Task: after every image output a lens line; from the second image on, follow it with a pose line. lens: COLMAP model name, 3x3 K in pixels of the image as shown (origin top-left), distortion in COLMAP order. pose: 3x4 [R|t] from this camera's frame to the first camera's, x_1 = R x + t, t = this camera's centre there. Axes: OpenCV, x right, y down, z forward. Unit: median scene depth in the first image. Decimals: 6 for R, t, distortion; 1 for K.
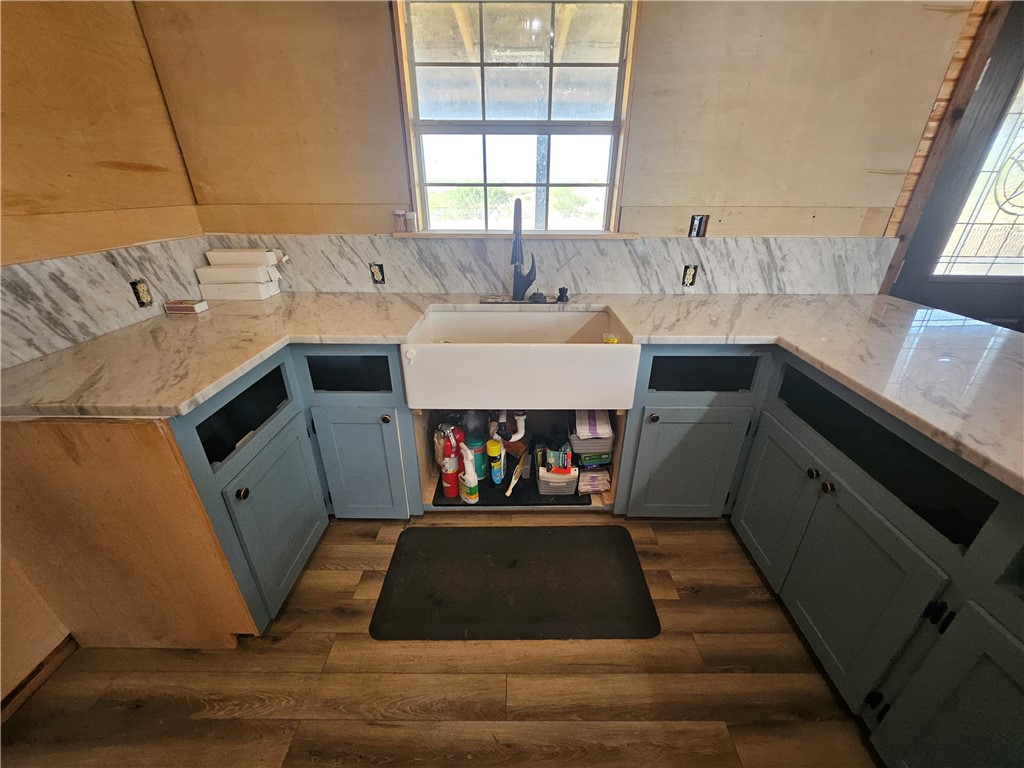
lens RADIAL K [[404.6, 0, 518.0], [0, 404.6, 383.8], [0, 0, 1]] dist [-0.003284, 0.000608]
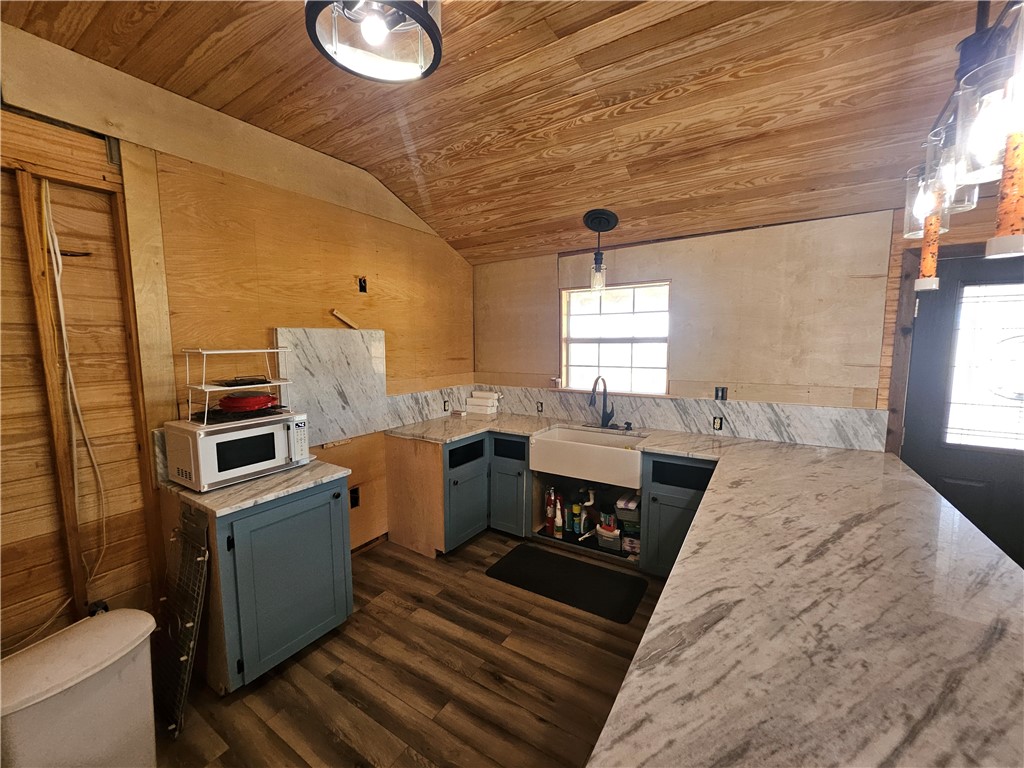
lens RADIAL K [[404.6, 0, 516.8], [0, 404.6, 383.6], [0, 0, 1]] dist [-0.003284, 0.000608]
pose [[0.847170, 0.044978, -0.529415, 0.620816], [-0.226125, 0.932189, -0.282649, 0.210495], [0.480802, 0.359166, 0.799893, -0.690564]]
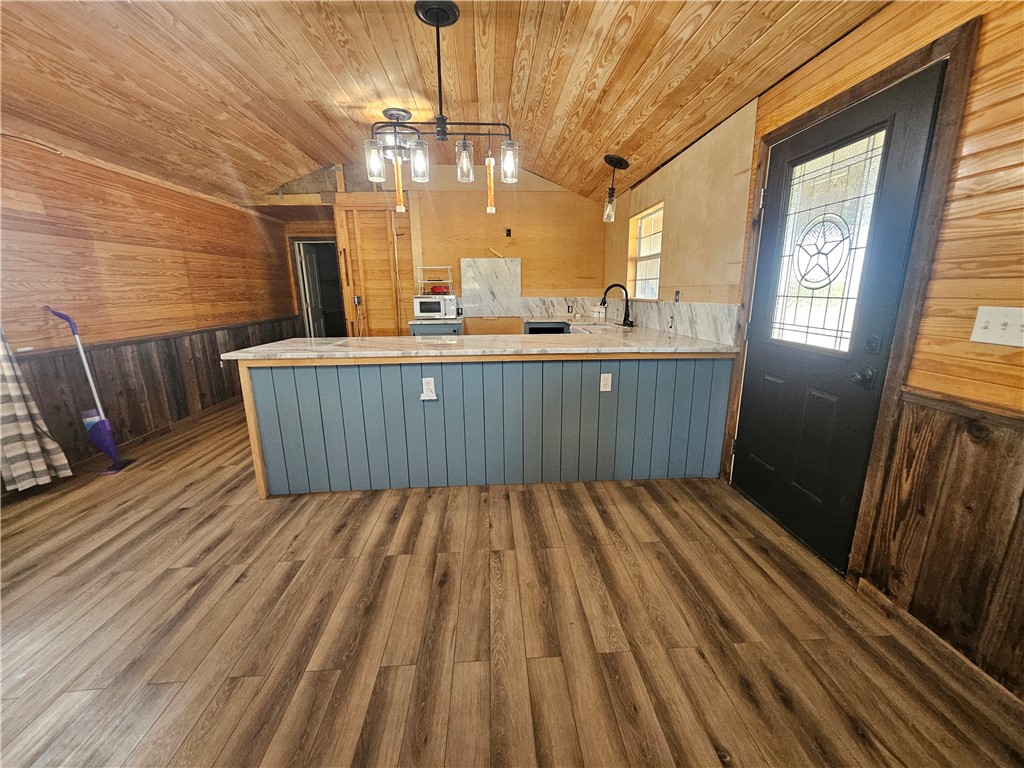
lens RADIAL K [[404.6, 0, 511.3], [0, 404.6, 381.7], [0, 0, 1]] dist [-0.003284, 0.000608]
pose [[0.055876, 0.215884, -0.974819, 2.338047], [-0.435011, 0.884067, 0.170852, -0.032380], [0.898690, 0.414511, 0.143310, 0.222023]]
